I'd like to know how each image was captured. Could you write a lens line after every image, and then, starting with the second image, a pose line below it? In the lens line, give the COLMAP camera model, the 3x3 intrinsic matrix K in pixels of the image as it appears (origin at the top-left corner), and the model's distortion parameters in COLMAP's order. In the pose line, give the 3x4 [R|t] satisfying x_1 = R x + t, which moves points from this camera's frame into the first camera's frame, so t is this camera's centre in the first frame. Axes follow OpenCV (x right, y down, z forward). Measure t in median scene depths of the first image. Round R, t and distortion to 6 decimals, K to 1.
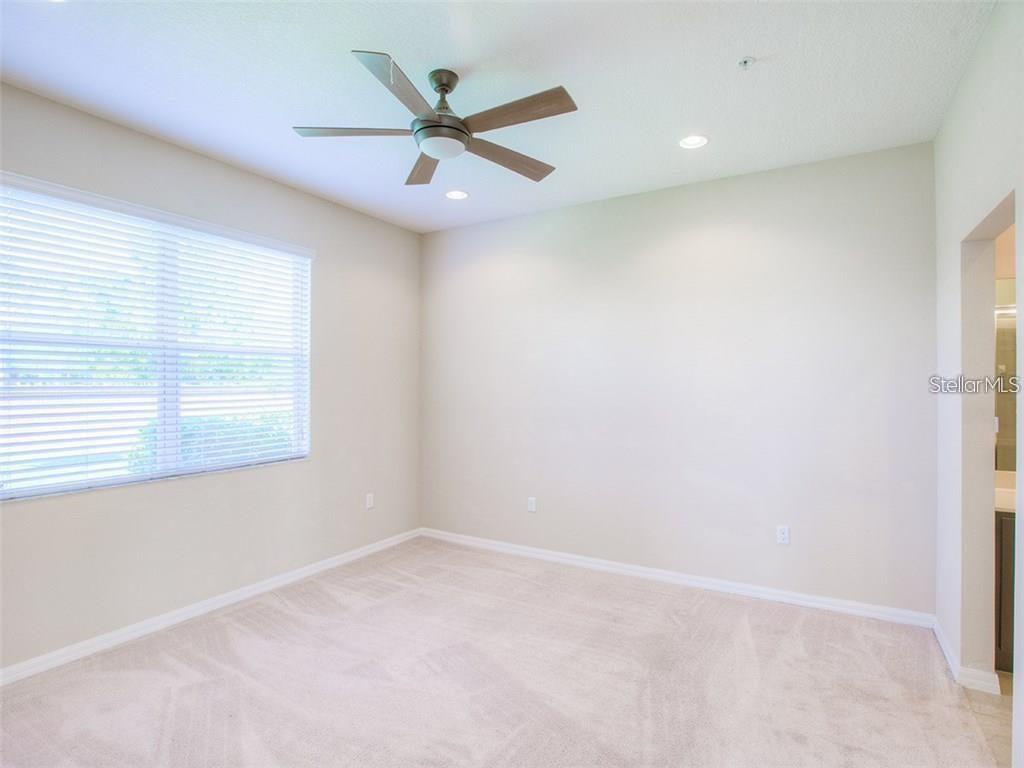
lens RADIAL K [[549.6, 0, 512.0], [0, 549.6, 384.0], [0, 0, 1]] dist [0.000263, 0.001229]
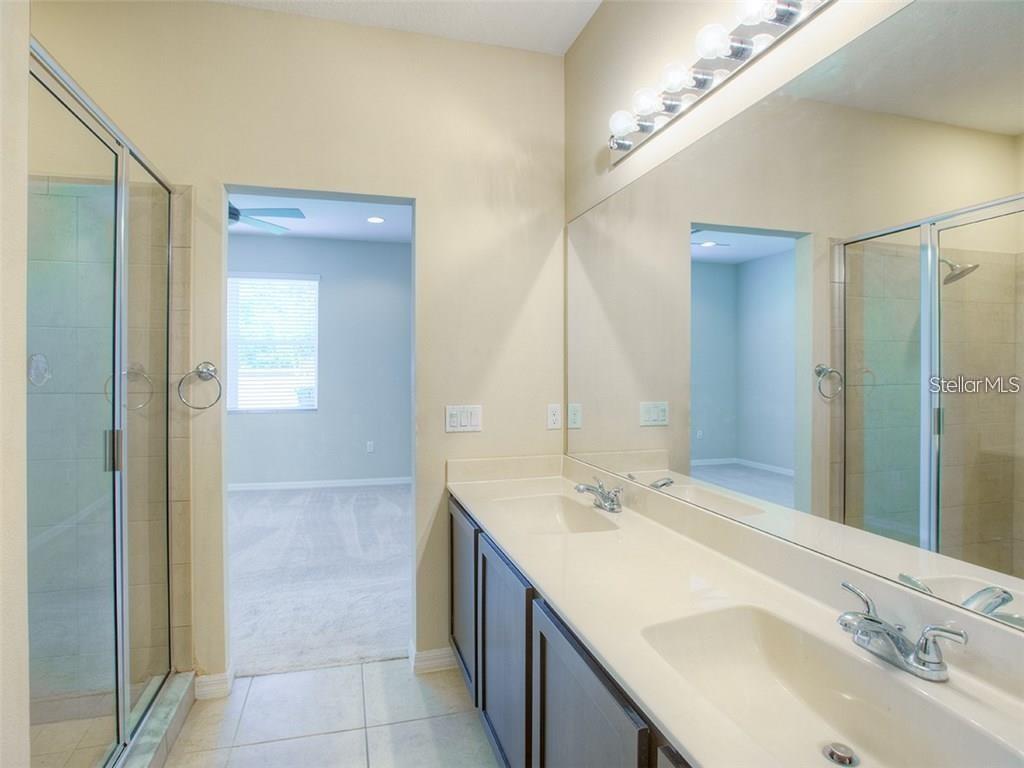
lens RADIAL K [[549.6, 0, 512.0], [0, 549.6, 384.0], [0, 0, 1]] dist [0.000263, 0.001229]
pose [[0.719446, 0.026961, -0.694025, 1.100782], [-0.013740, 0.999603, 0.024588, 0.014040], [0.694412, -0.008154, 0.719531, 0.269734]]
